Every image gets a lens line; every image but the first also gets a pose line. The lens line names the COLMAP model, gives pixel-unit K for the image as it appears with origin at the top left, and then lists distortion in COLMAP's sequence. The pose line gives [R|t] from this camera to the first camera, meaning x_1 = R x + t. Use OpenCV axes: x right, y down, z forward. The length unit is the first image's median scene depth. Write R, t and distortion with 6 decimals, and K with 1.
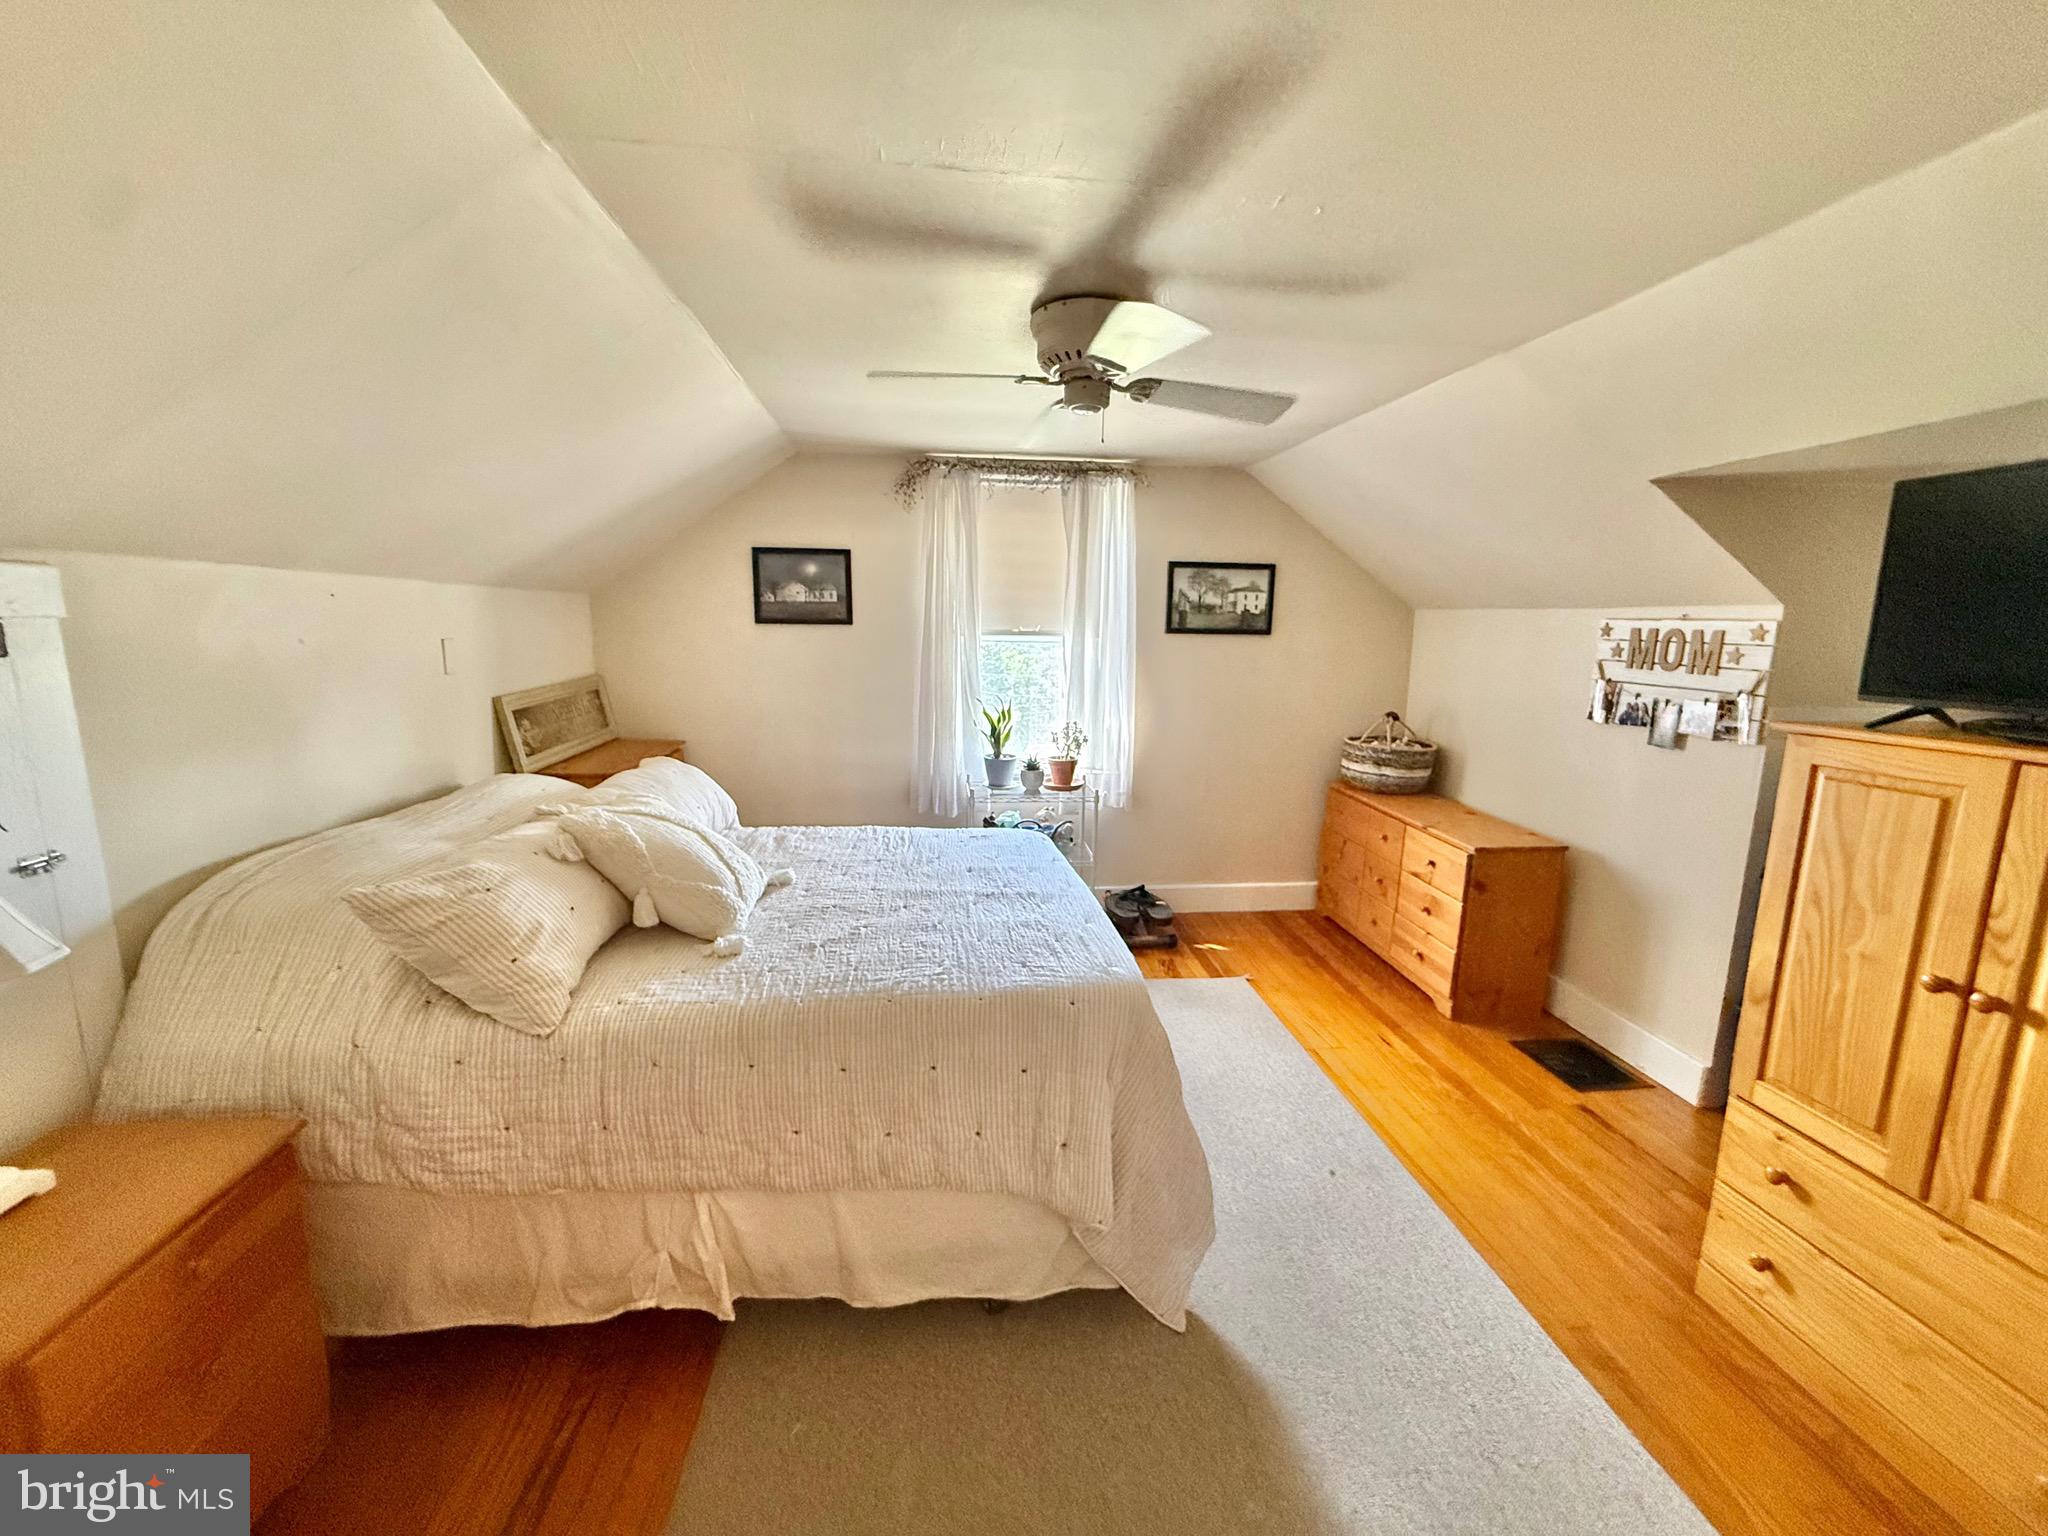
lens RADIAL K [[821.6, 0, 1020.9], [0, 821.6, 763.5], [0, 0, 1]] dist [-0.000137, 0.000310]
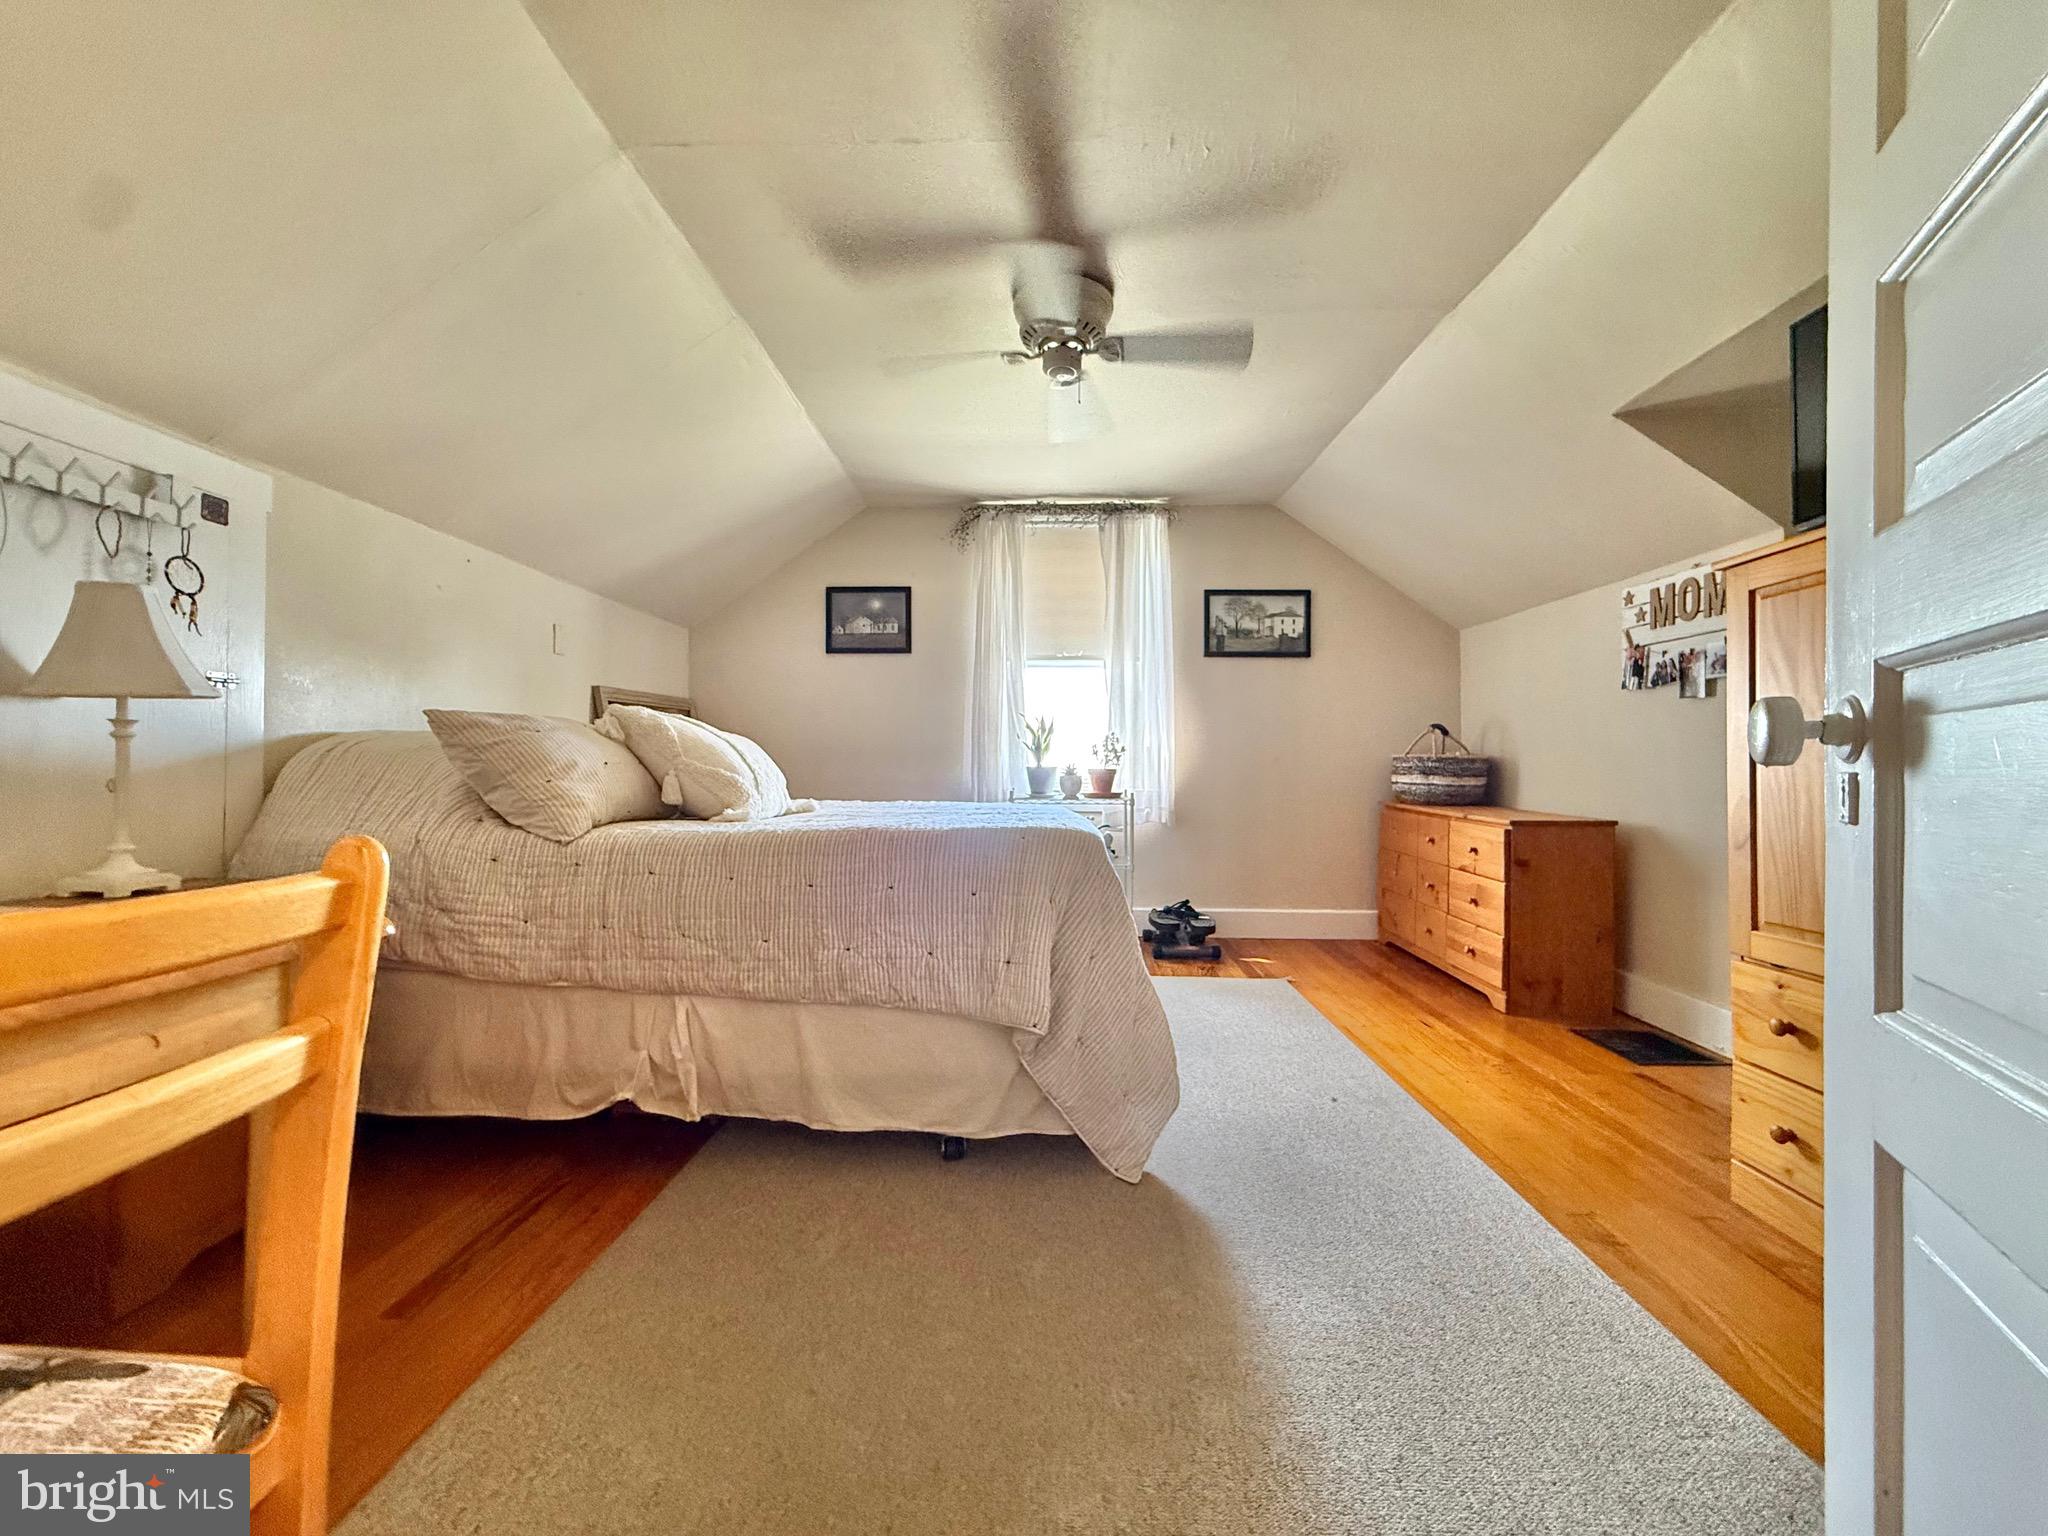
lens RADIAL K [[821.6, 0, 1020.8], [0, 821.6, 762.3], [0, 0, 1]] dist [-0.000137, 0.000310]
pose [[0.990156, -0.012603, -0.139399, 0.126698], [-0.012601, 0.983867, -0.178460, 0.231862], [0.139399, 0.178459, 0.974023, -0.038785]]
